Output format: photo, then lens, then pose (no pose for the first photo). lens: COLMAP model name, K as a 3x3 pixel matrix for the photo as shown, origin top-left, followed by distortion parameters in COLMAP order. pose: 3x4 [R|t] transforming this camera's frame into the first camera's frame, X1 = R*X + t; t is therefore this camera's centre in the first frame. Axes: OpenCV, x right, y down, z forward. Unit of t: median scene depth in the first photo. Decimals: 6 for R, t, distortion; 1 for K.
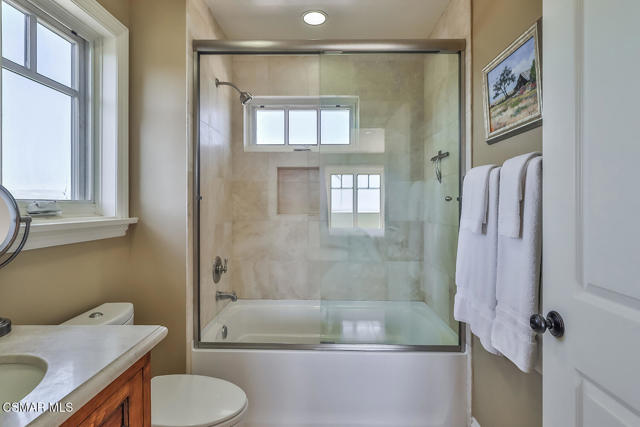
lens RADIAL K [[328.6, 0, 319.4], [0, 328.6, 203.8], [0, 0, 1]] dist [0.002675, 0.001622]
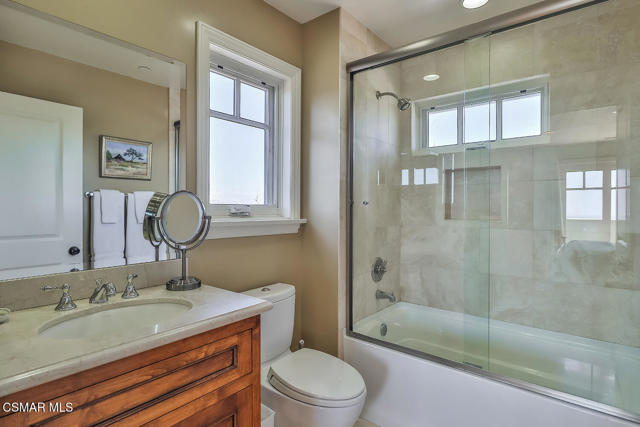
lens RADIAL K [[330.9, 0, 321.9], [0, 330.9, 206.3], [0, 0, 1]] dist [0.001423, 0.000710]
pose [[0.795946, 0.001657, -0.605365, 0.197108], [-0.005064, 0.999979, -0.003921, -0.000463], [0.605346, 0.006186, 0.795938, 0.033080]]
